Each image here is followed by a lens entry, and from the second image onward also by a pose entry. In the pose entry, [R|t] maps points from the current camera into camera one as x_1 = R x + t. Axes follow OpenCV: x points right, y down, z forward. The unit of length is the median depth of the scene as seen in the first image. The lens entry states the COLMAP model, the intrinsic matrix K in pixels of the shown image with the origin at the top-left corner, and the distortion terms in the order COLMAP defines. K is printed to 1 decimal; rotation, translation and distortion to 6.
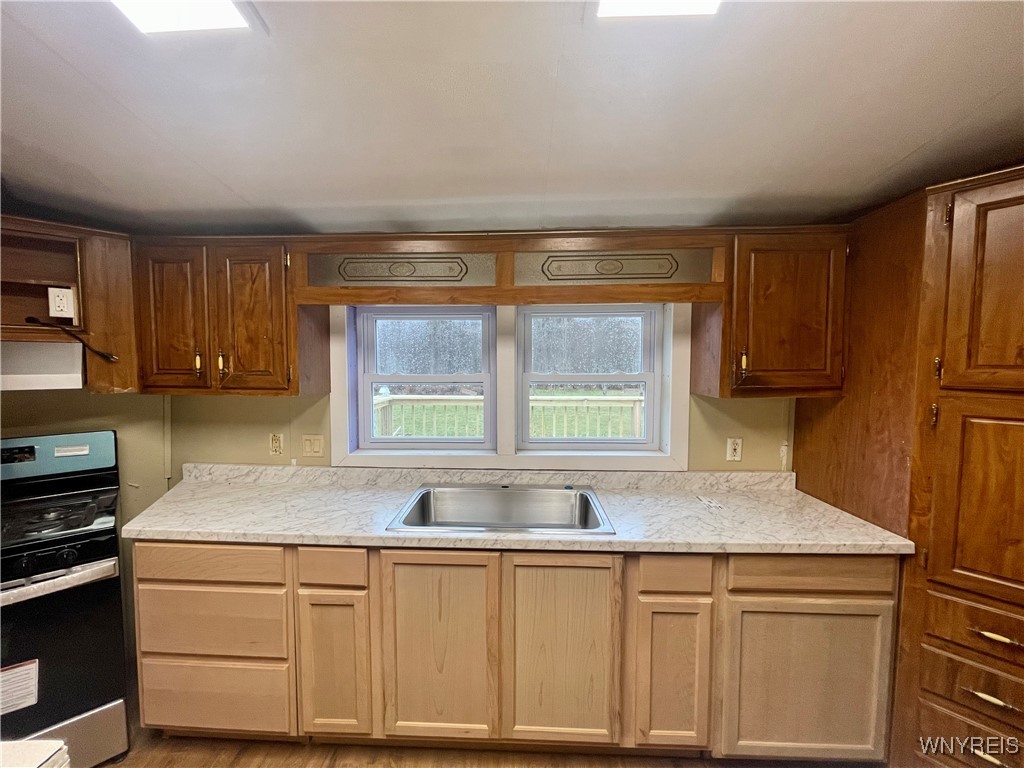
lens RADIAL K [[417.3, 0, 508.3], [0, 417.3, 382.8], [0, 0, 1]] dist [0.002763, 0.000286]
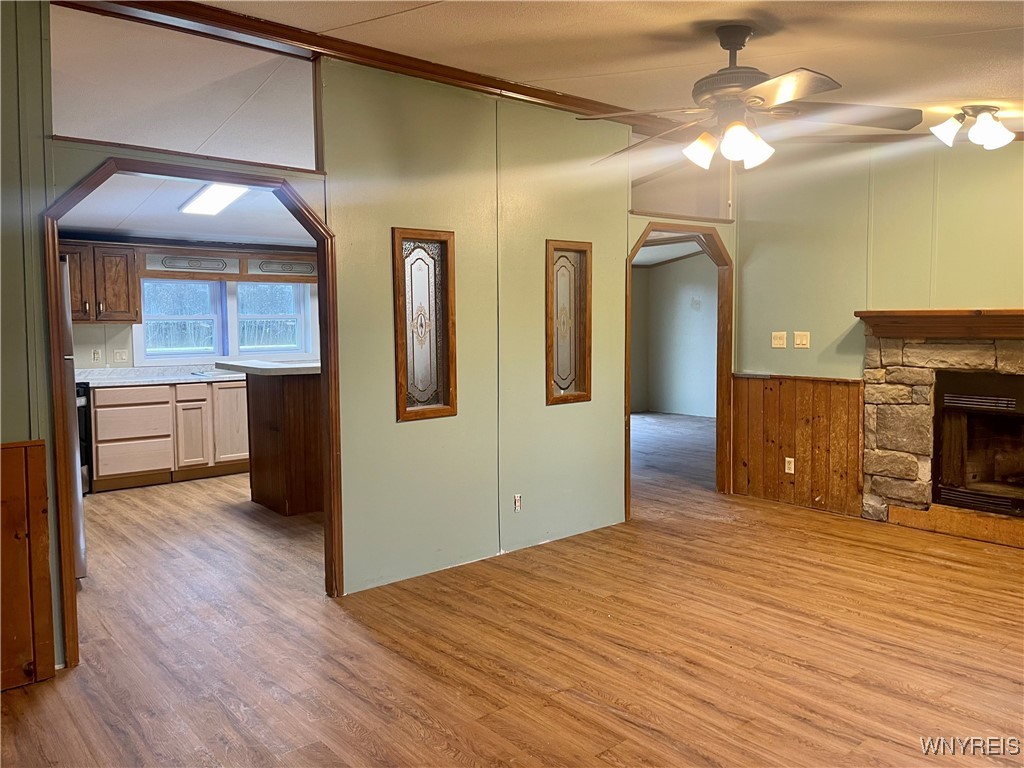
lens RADIAL K [[774.5, 0, 510.5], [0, 774.5, 382.0], [0, 0, 1]] dist [0.057340, -0.052090]
pose [[0.727697, -0.061202, 0.683163, -1.824726], [0.046669, 0.998121, 0.039707, 0.246756], [-0.684309, 0.002988, 0.729186, -2.985357]]
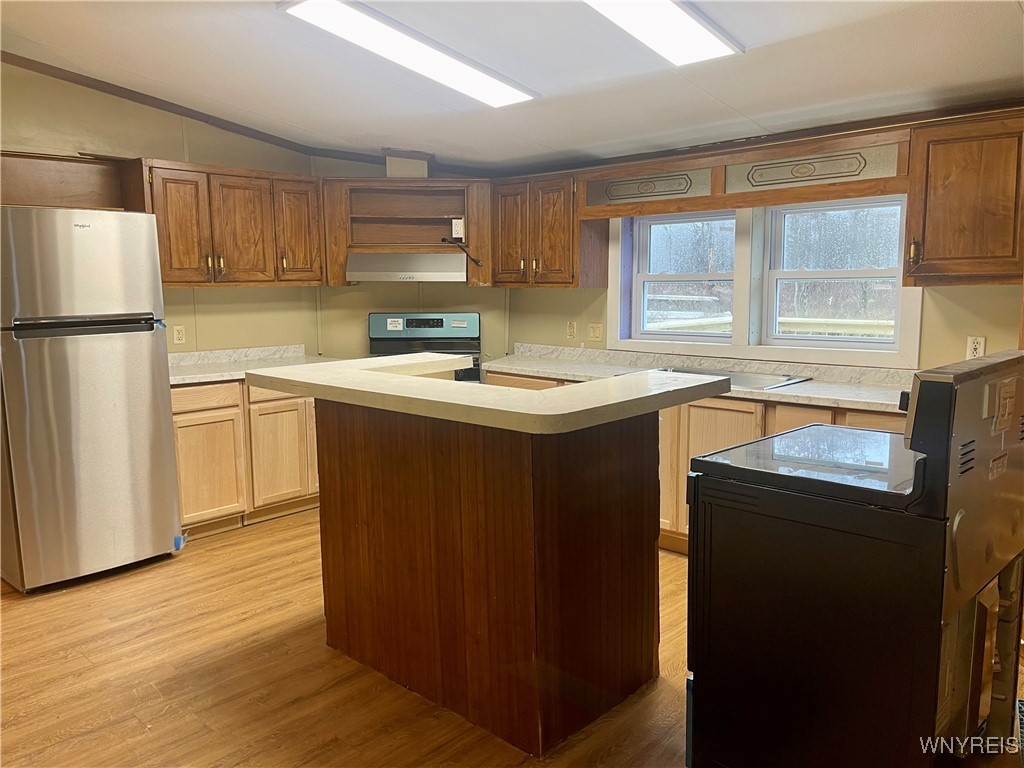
lens RADIAL K [[774.5, 0, 509.9], [0, 774.5, 386.5], [0, 0, 1]] dist [0.057340, -0.052090]
pose [[0.759075, 0.080849, -0.645963, 1.009012], [-0.028528, 0.995436, 0.091066, 0.129556], [0.650377, -0.050698, 0.757918, -1.102644]]
